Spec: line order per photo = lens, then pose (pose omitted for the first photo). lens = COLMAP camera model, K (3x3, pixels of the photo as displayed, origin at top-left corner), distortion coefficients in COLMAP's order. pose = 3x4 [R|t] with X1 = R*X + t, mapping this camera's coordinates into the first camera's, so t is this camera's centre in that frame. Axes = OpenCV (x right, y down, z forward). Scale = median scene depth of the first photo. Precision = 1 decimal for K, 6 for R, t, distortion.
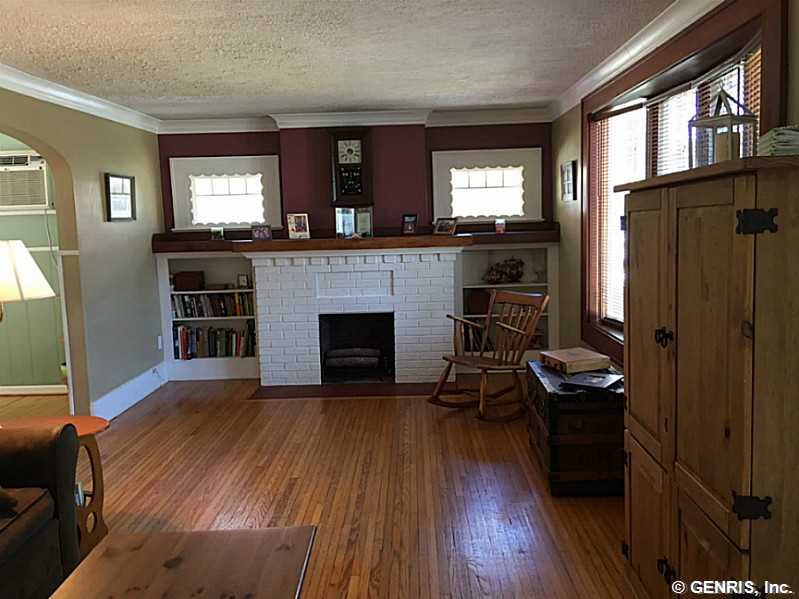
lens RADIAL K [[677.8, 0, 395.0], [0, 677.8, 297.7], [0, 0, 1]] dist [0.069308, -0.115394]
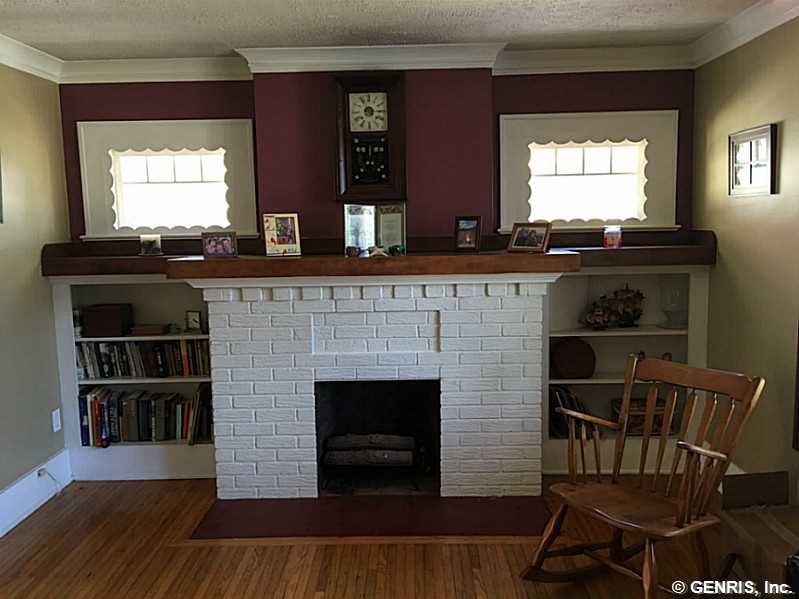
lens RADIAL K [[677.8, 0, 404.9], [0, 677.8, 297.2], [0, 0, 1]] dist [0.069308, -0.115394]
pose [[0.999902, 0.008430, 0.011146, -0.038599], [-0.008465, 0.999959, 0.003137, -0.051039], [-0.011119, -0.003231, 0.999933, 0.385215]]
